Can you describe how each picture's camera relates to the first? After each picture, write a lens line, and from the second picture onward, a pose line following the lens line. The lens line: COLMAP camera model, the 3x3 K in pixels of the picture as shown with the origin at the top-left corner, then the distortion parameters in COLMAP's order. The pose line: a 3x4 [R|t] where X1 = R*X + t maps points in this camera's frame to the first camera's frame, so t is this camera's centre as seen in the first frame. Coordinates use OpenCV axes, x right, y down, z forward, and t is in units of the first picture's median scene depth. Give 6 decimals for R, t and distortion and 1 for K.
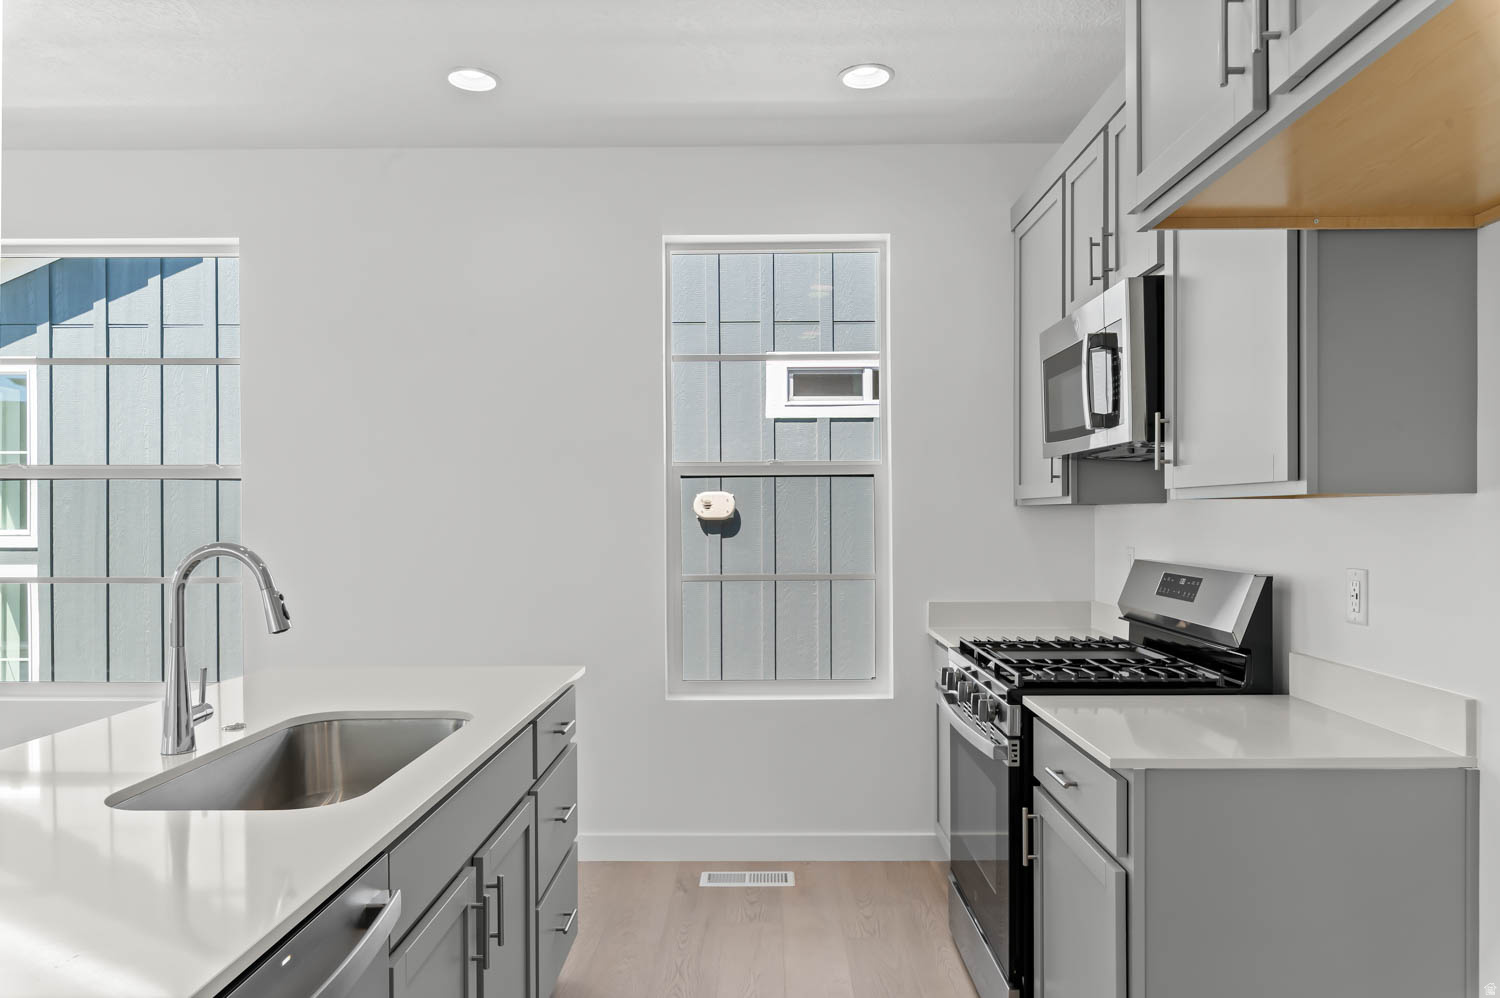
lens RADIAL K [[1024.6, 0, 748.9], [0, 1024.6, 522.6], [0, 0, 1]] dist [0.032110, -0.000782]
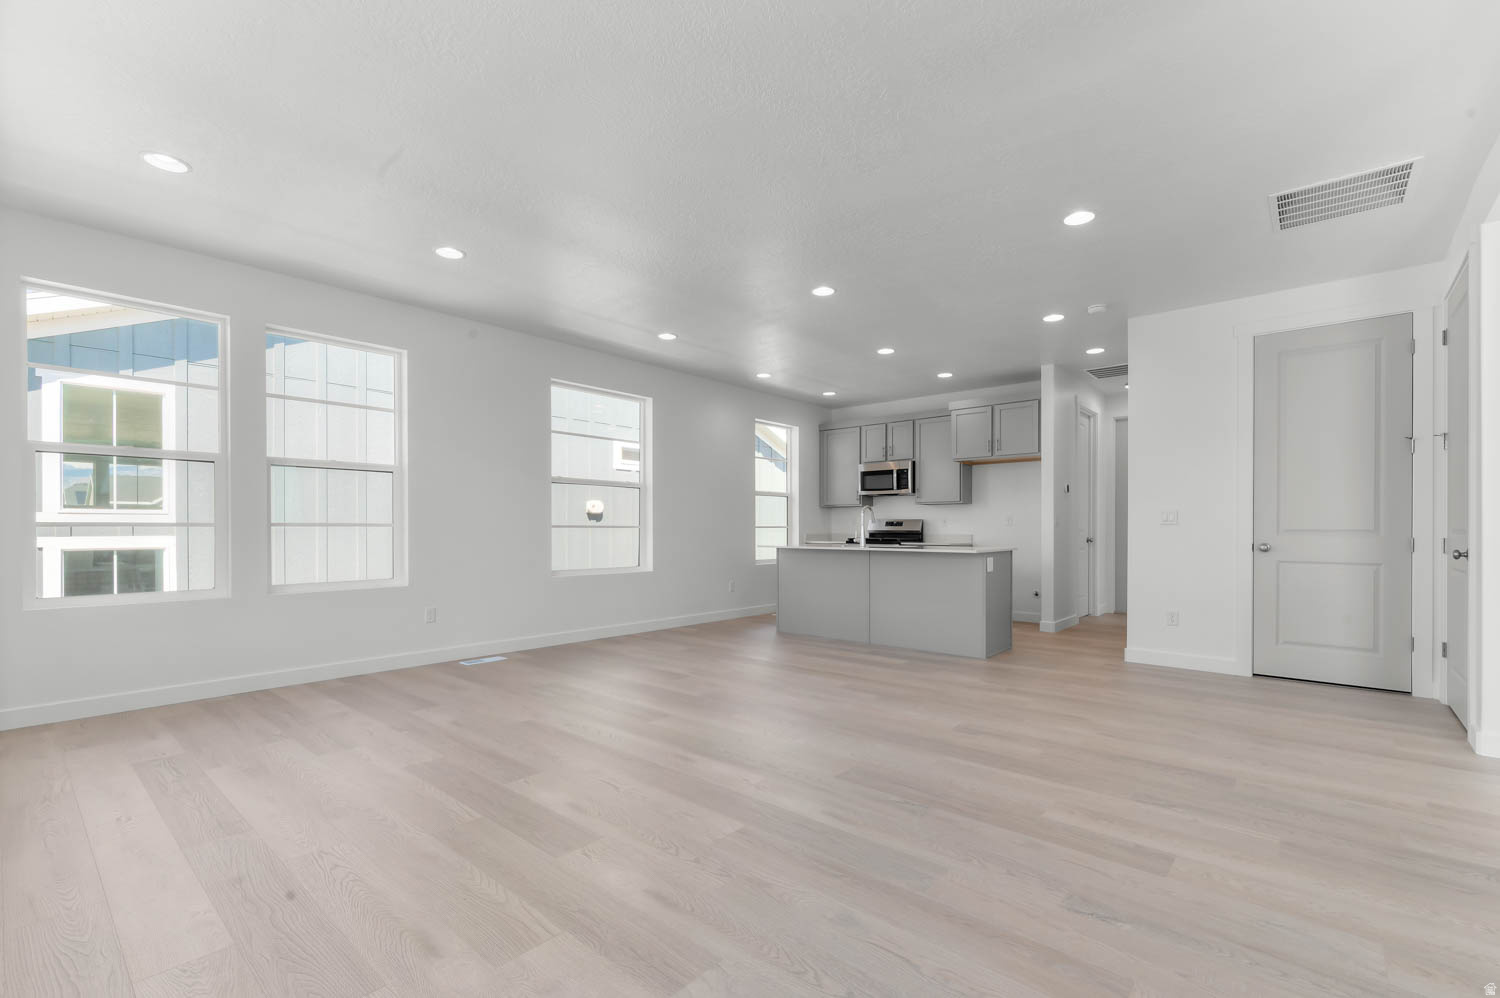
lens RADIAL K [[635.8, 0, 758.5], [0, 635.8, 534.6], [0, 0, 1]] dist [-0.002532, -0.000458]
pose [[0.626354, -0.003219, 0.779532, -1.601979], [0.001167, 0.999994, 0.003192, 0.071956], [-0.779538, -0.001090, 0.626354, -0.226614]]
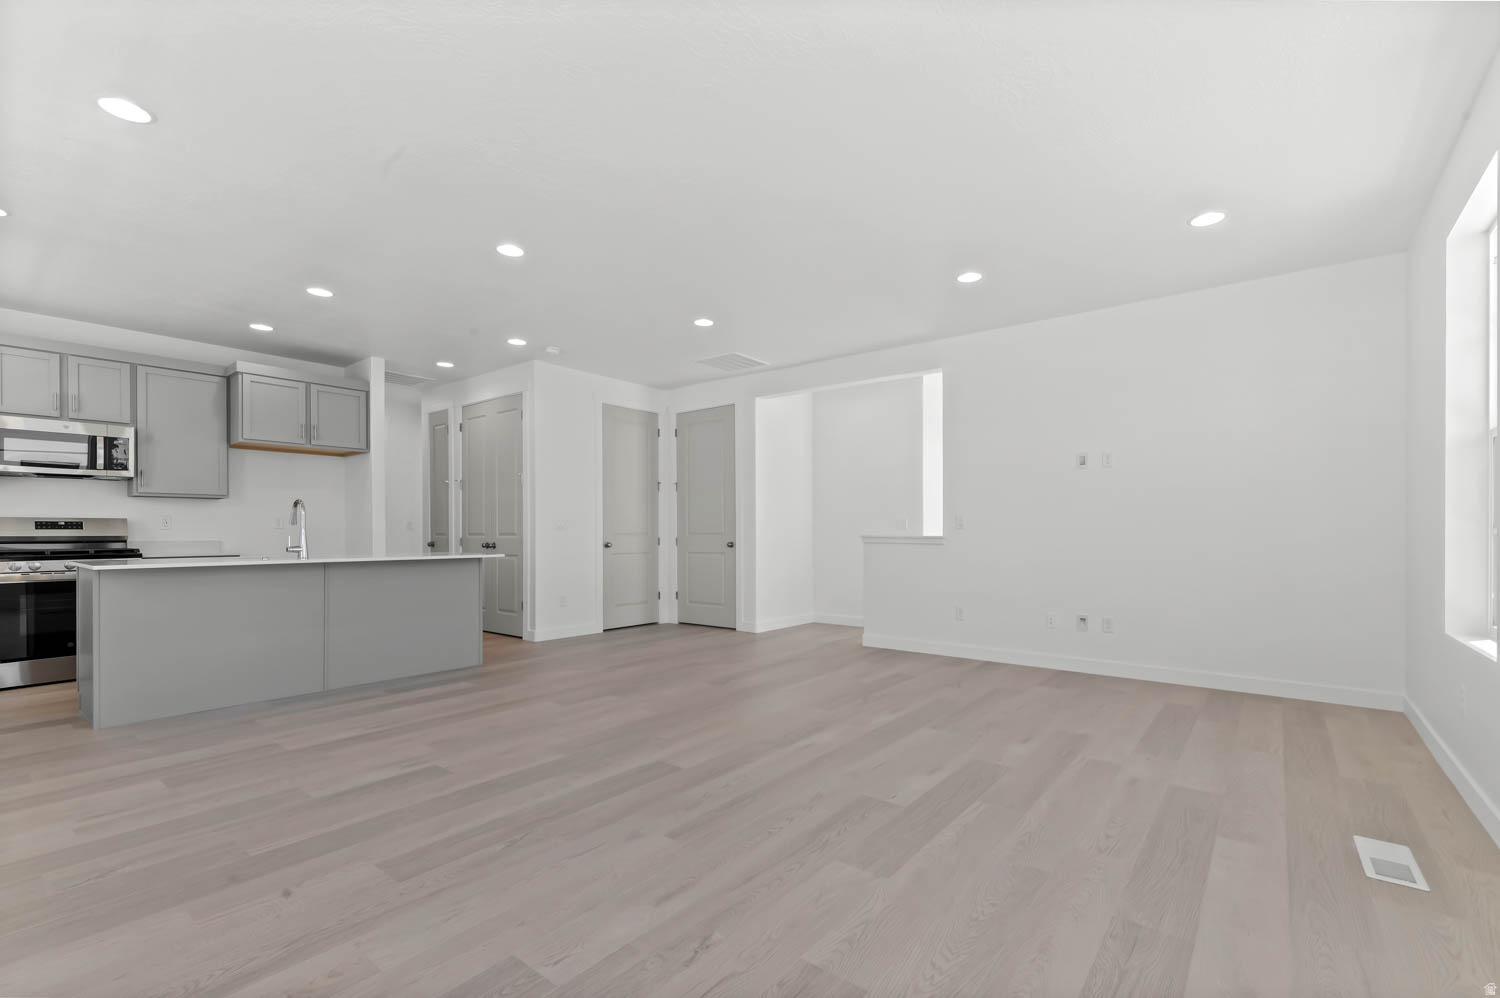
lens RADIAL K [[657.2, 0, 748.7], [0, 657.2, 527.9], [0, 0, 1]] dist [-0.002572, -0.000345]
pose [[-0.788340, 0.009844, 0.615161, -1.533821], [0.007512, 0.999951, -0.006375, 0.067838], [-0.615194, -0.000405, -0.788376, 0.907979]]
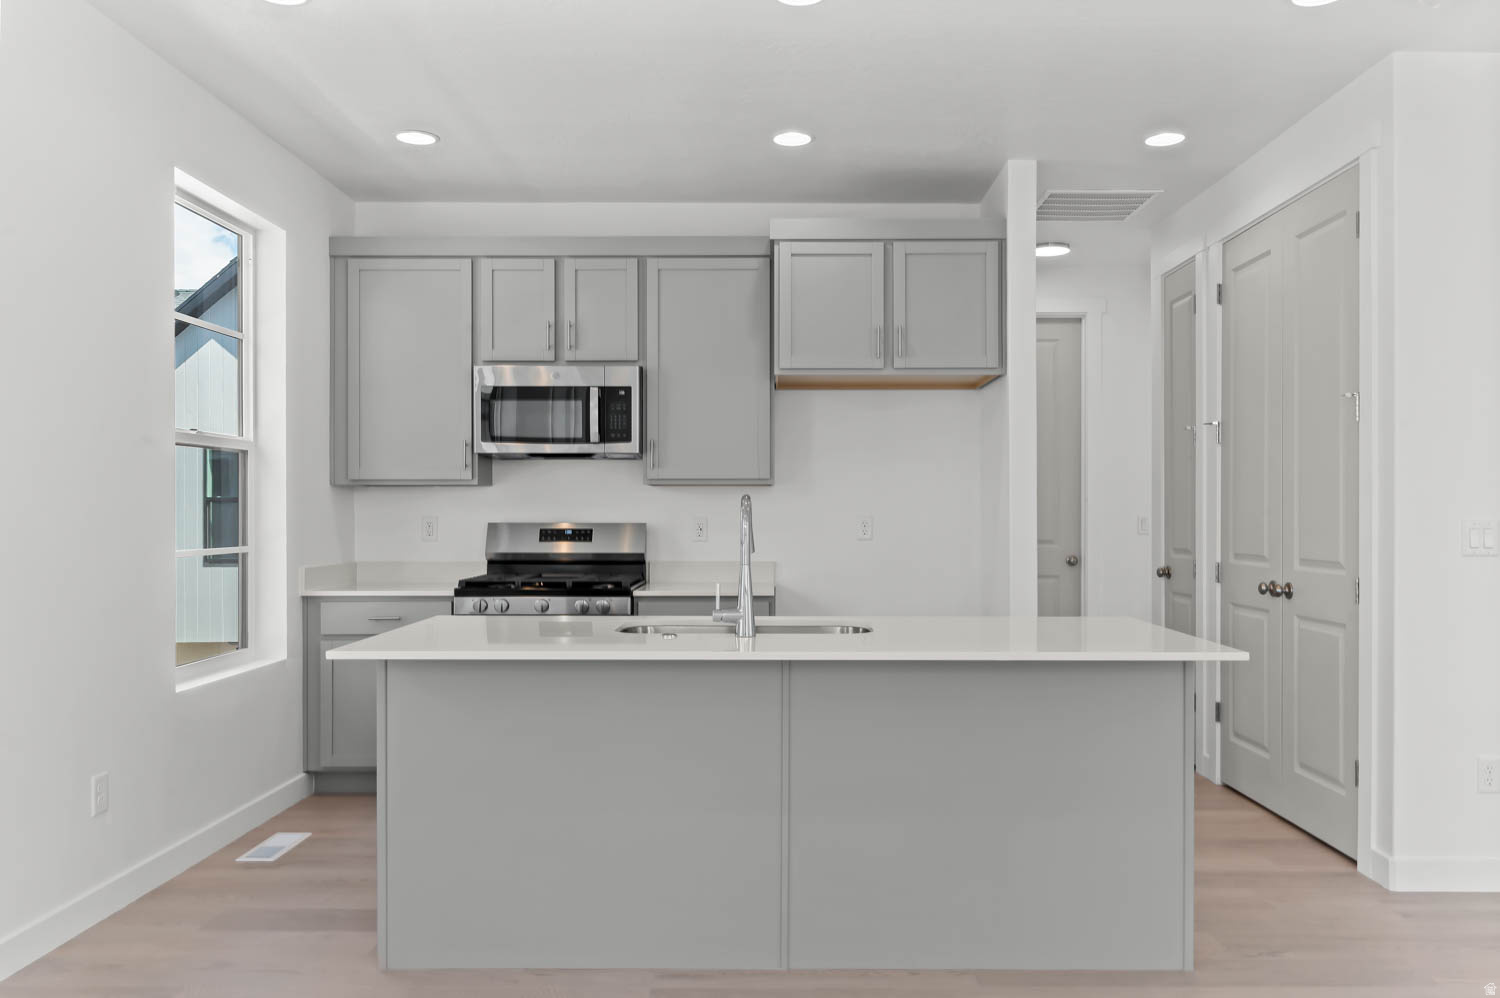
lens RADIAL K [[1116.2, 0, 785.8], [0, 1116.2, 517.3], [0, 0, 1]] dist [0.000238, -0.003452]
pose [[-0.028971, 0.000702, 0.999580, -1.055709], [0.004628, 0.999989, -0.000568, 0.025141], [-0.999570, 0.004610, -0.028974, 0.504557]]
